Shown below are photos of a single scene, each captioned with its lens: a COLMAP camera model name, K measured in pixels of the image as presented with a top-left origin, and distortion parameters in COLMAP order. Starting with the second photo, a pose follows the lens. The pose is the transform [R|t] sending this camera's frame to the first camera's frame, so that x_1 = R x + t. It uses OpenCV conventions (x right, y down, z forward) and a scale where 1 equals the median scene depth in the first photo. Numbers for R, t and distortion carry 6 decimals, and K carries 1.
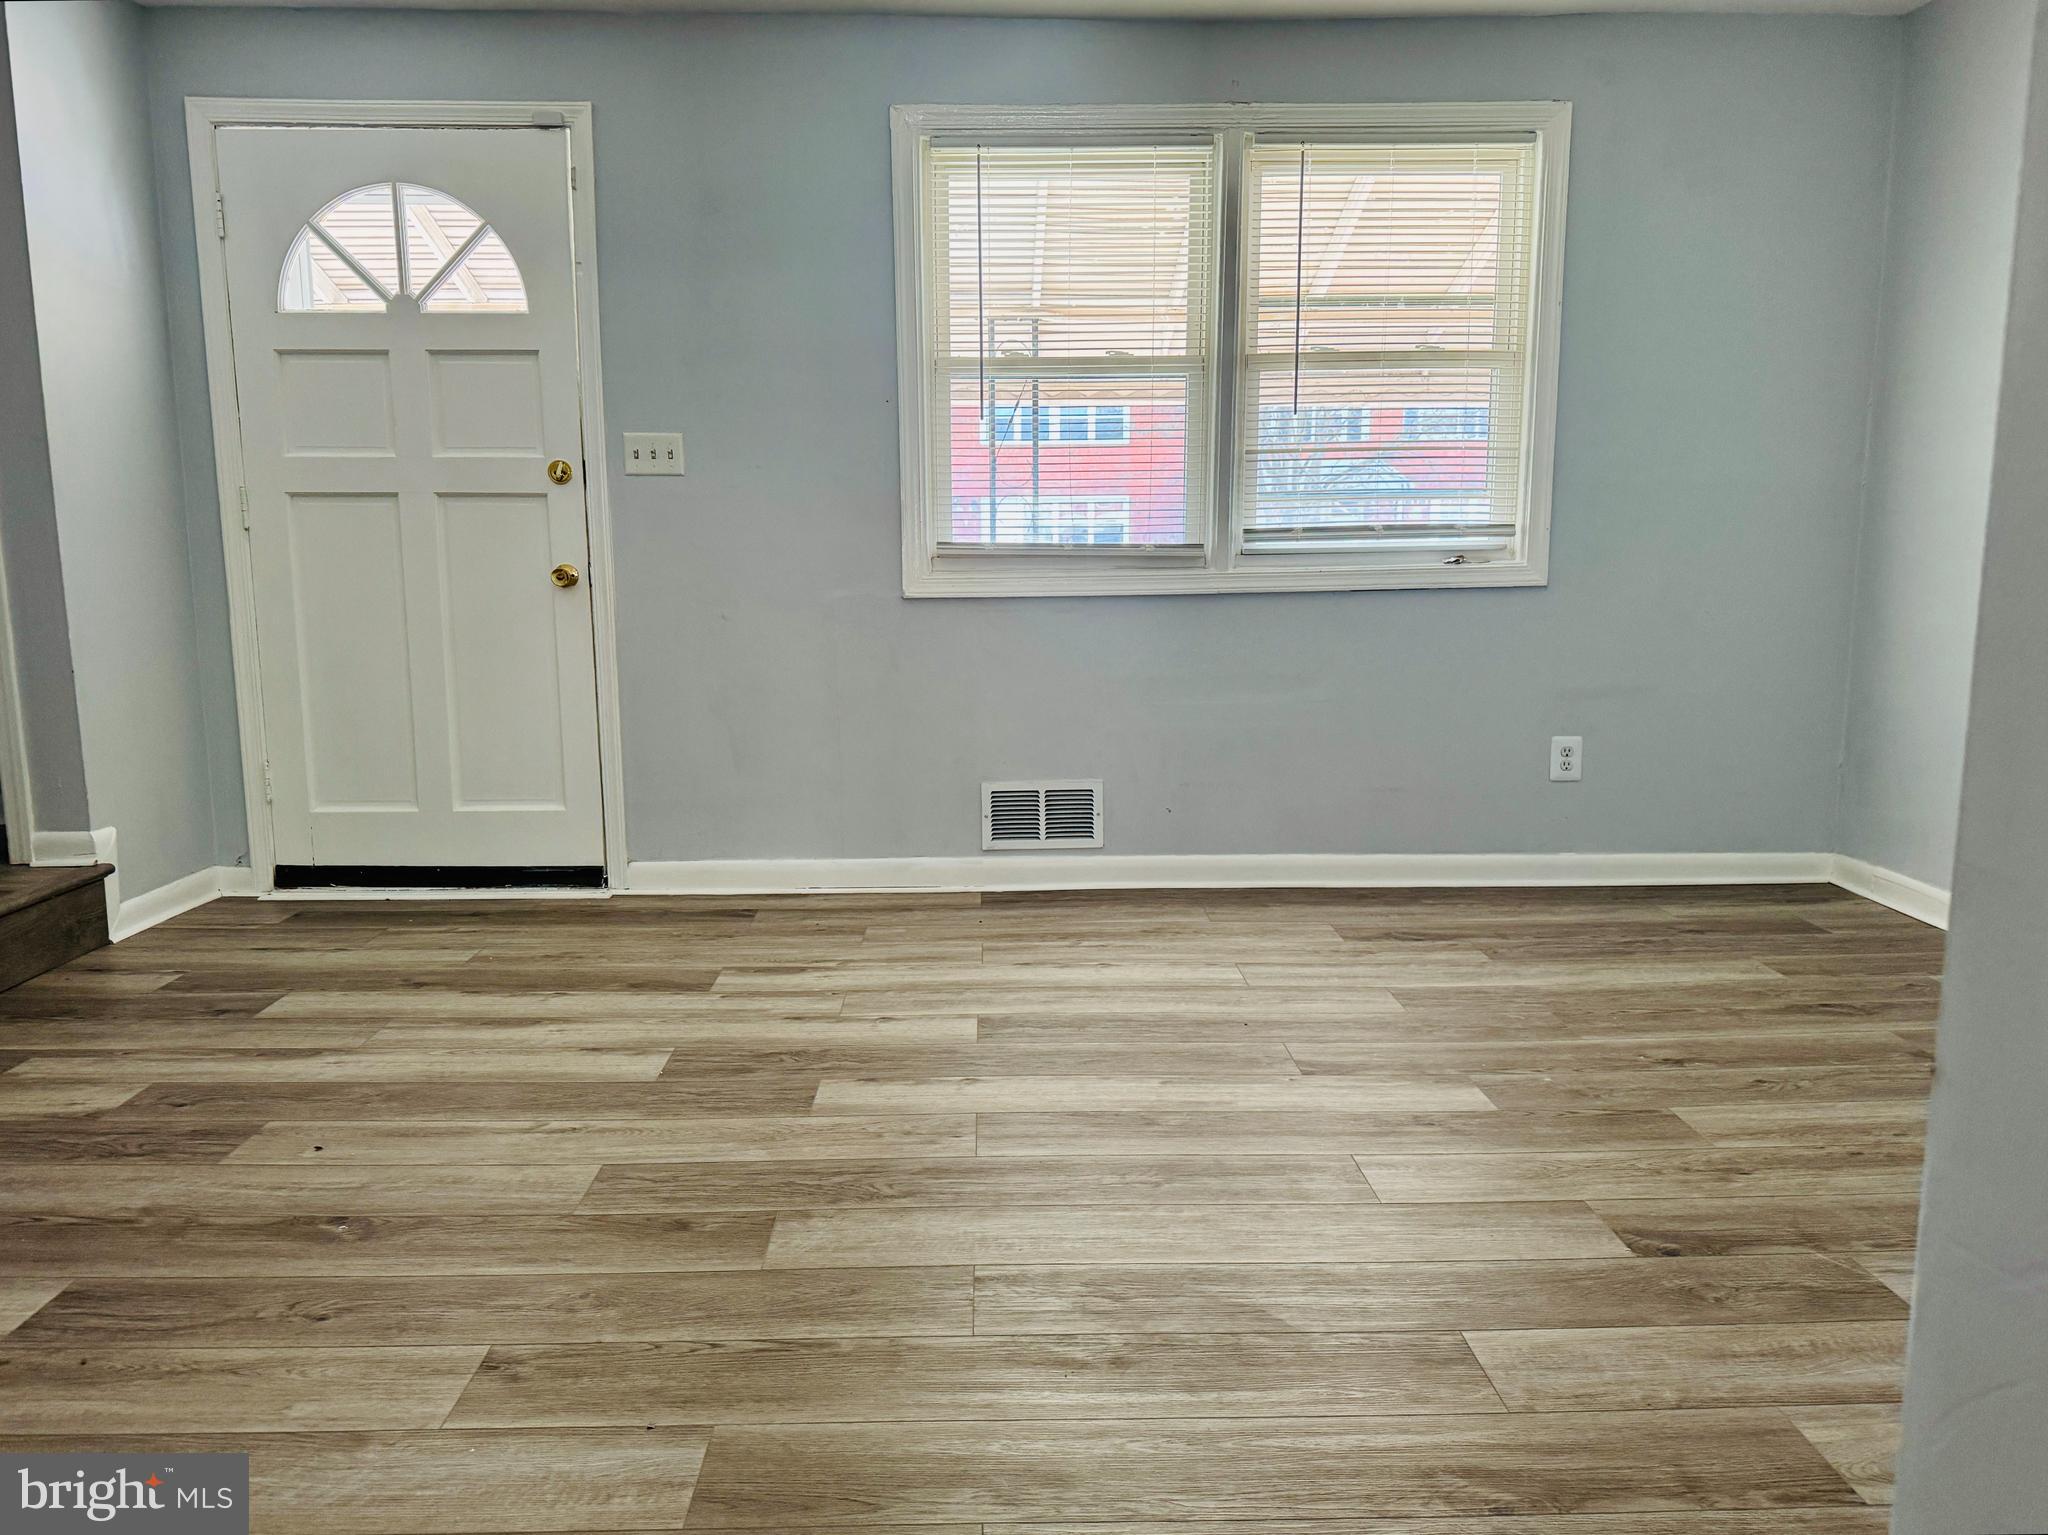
lens RADIAL K [[1441.0, 0, 1024.0], [0, 1441.0, 767.5], [0, 0, 1]] dist [0.130310, -0.195608]
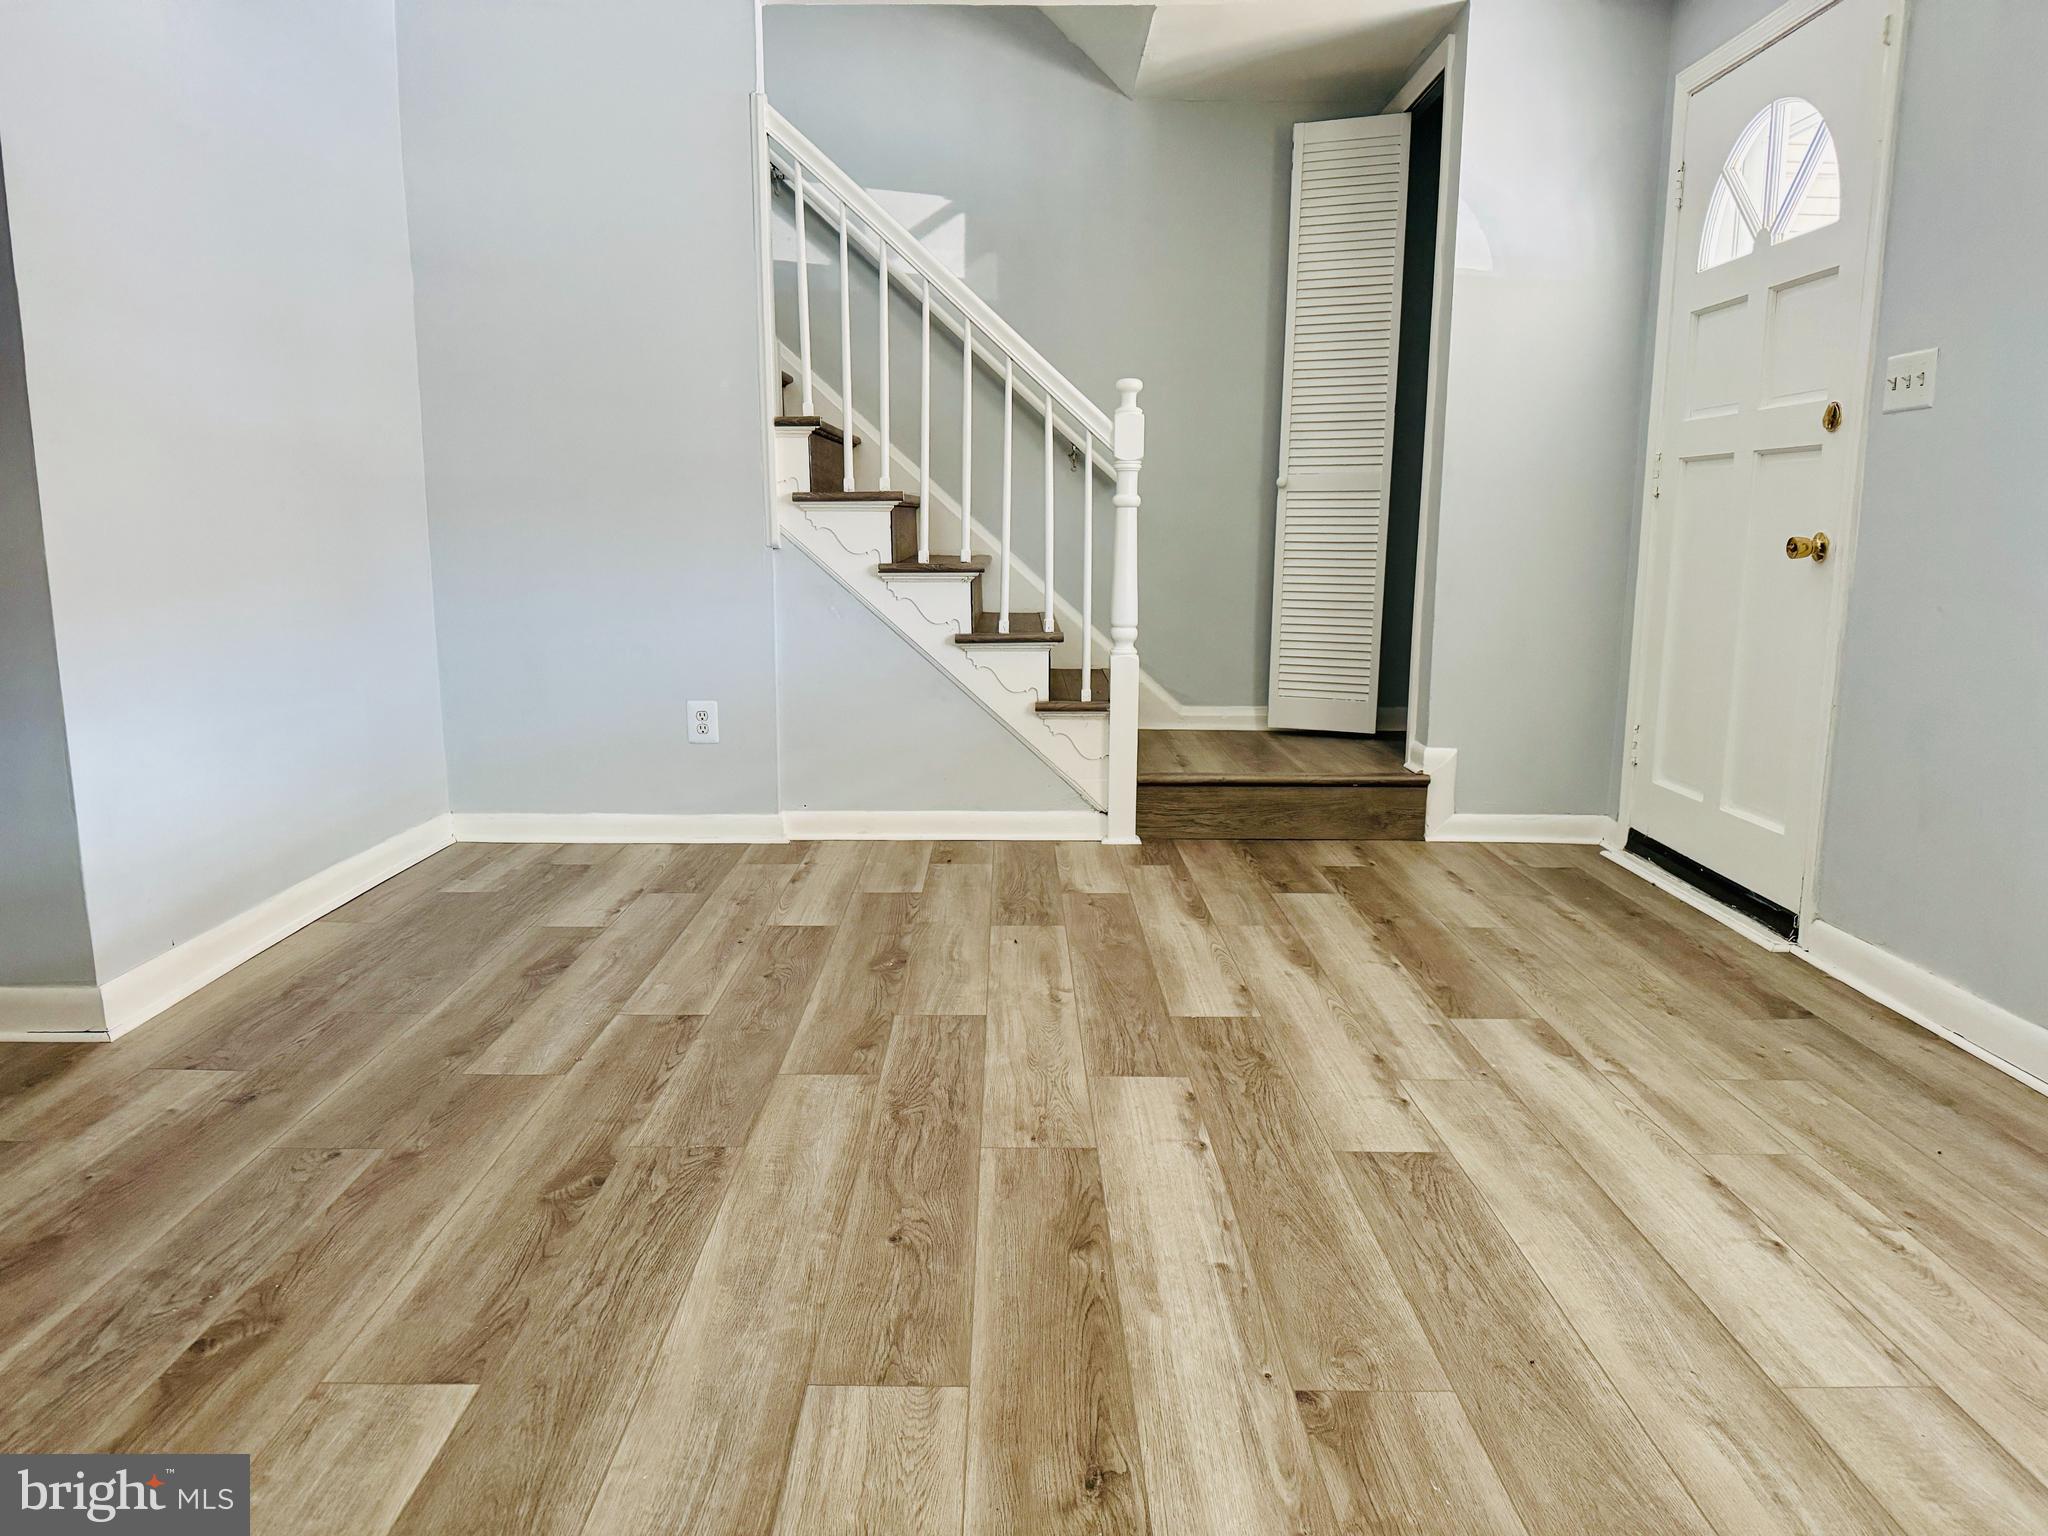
lens RADIAL K [[1441.0, 0, 1024.0], [0, 1441.0, 768.0], [0, 0, 1]] dist [0.130310, -0.195608]
pose [[-0.023294, 0.165839, -0.985878, 0.662949], [-0.157792, 0.973175, 0.167430, -0.103784], [0.987198, 0.159464, 0.003499, 0.765565]]
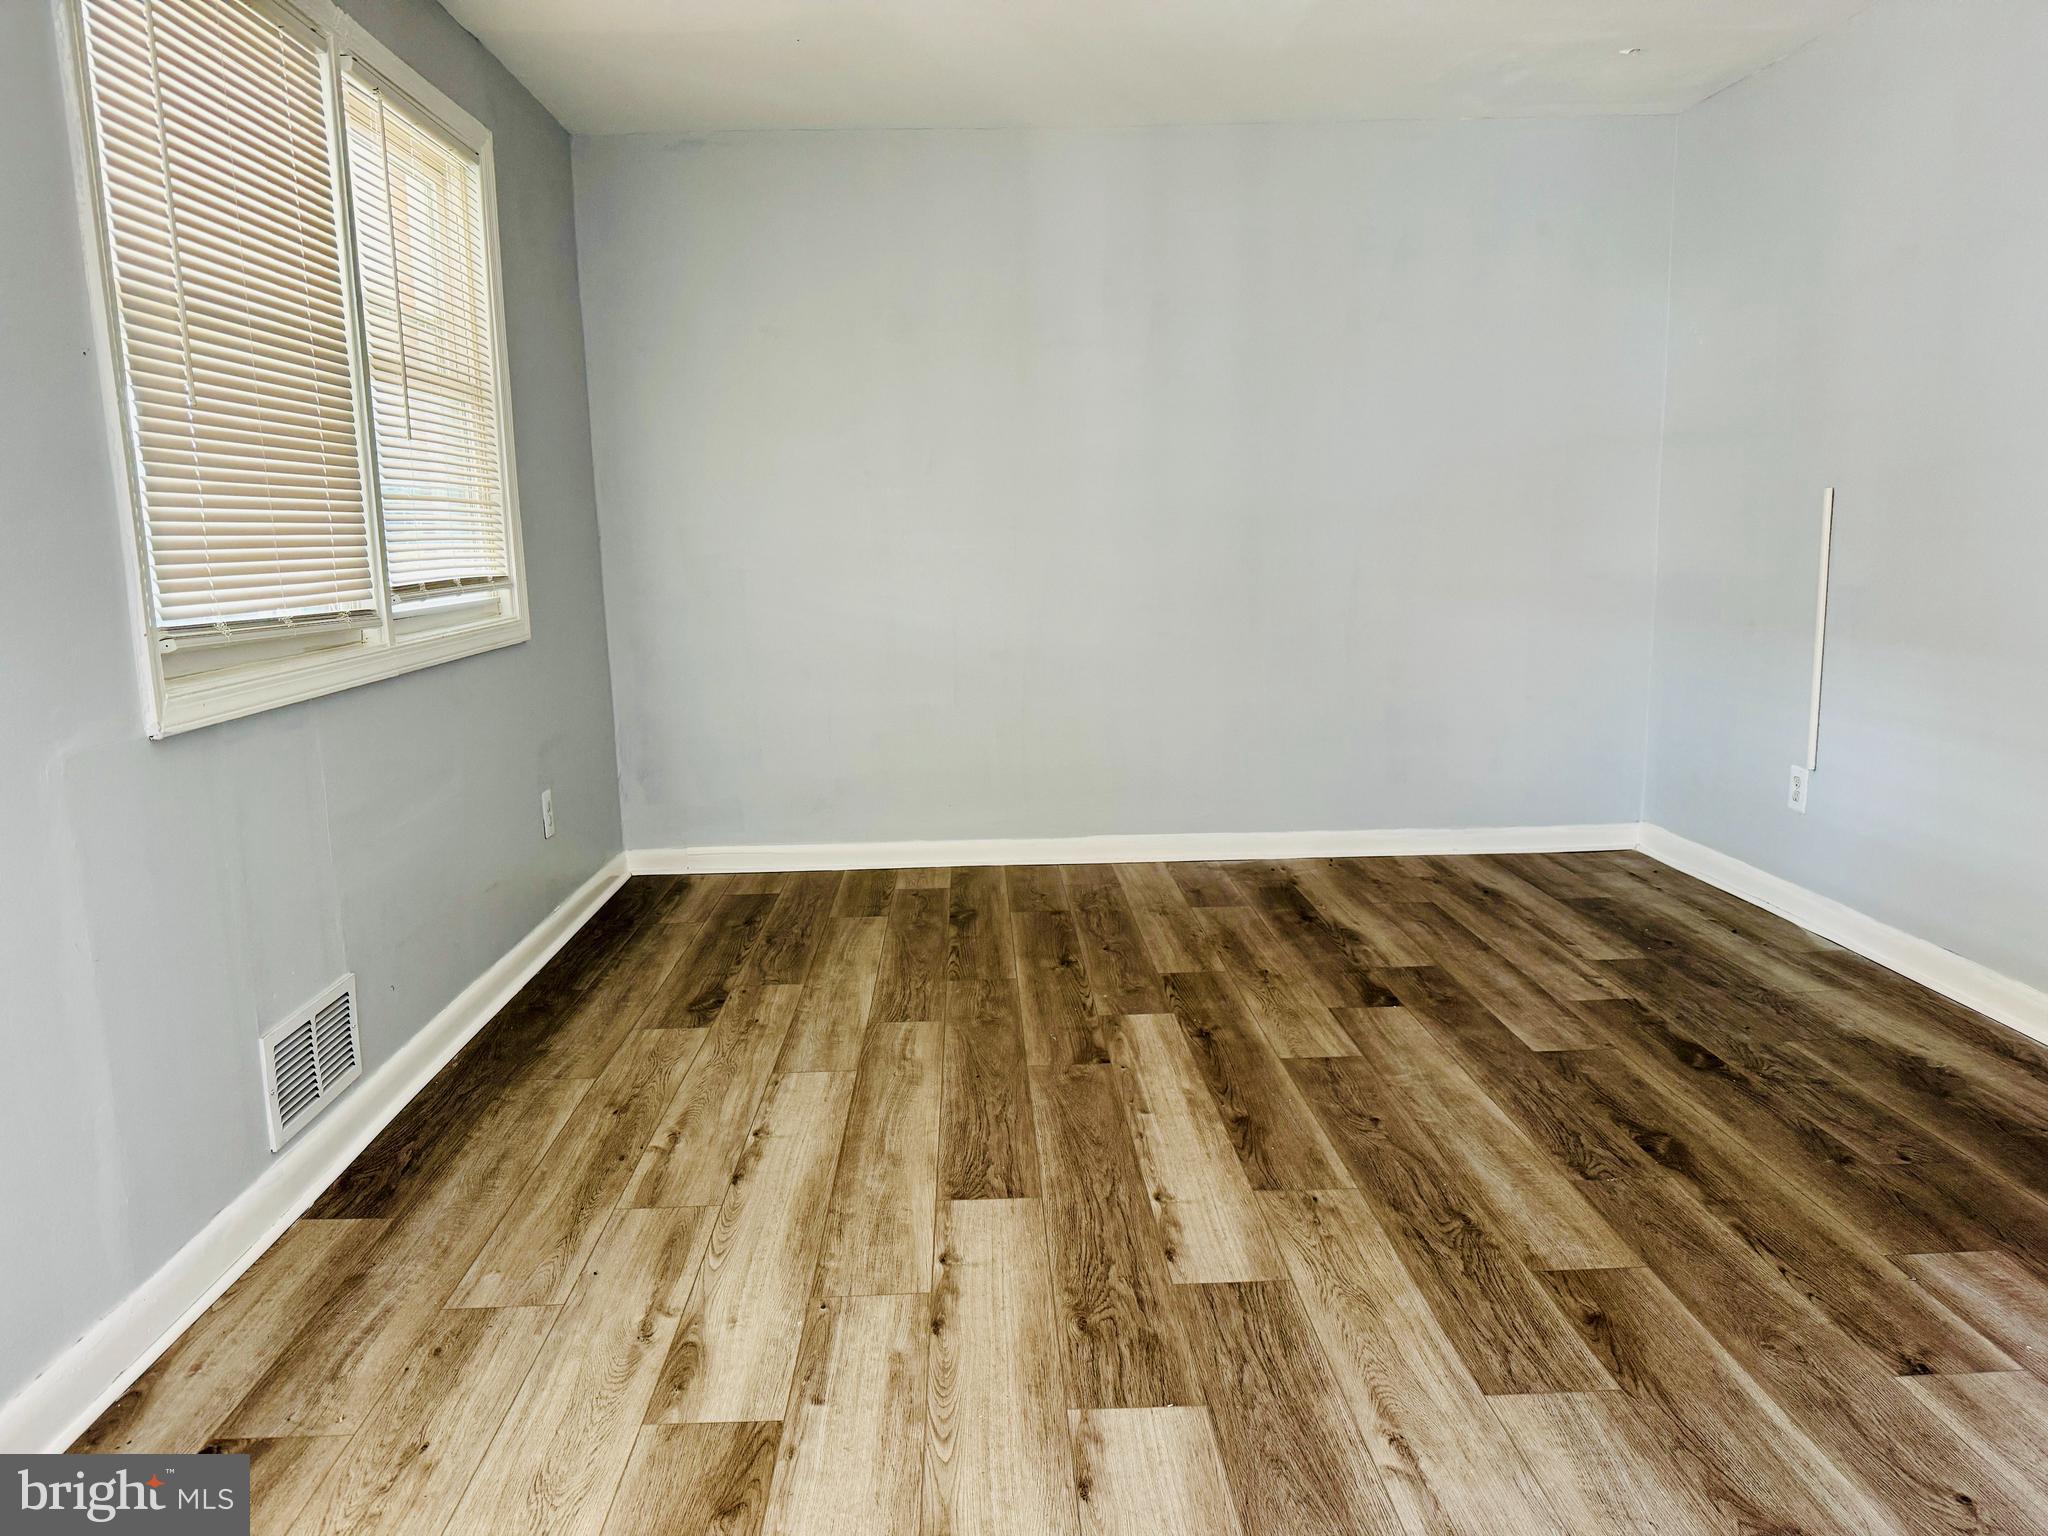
lens RADIAL K [[1420.0, 0, 1024.0], [0, 1420.0, 768.0], [0, 0, 1]] dist [0.062523, -0.079077]
pose [[-0.004640, -0.157143, 0.987565, -0.774656], [0.172703, 0.972610, 0.155575, -0.175414], [-0.984963, 0.171277, 0.022626, 0.902134]]
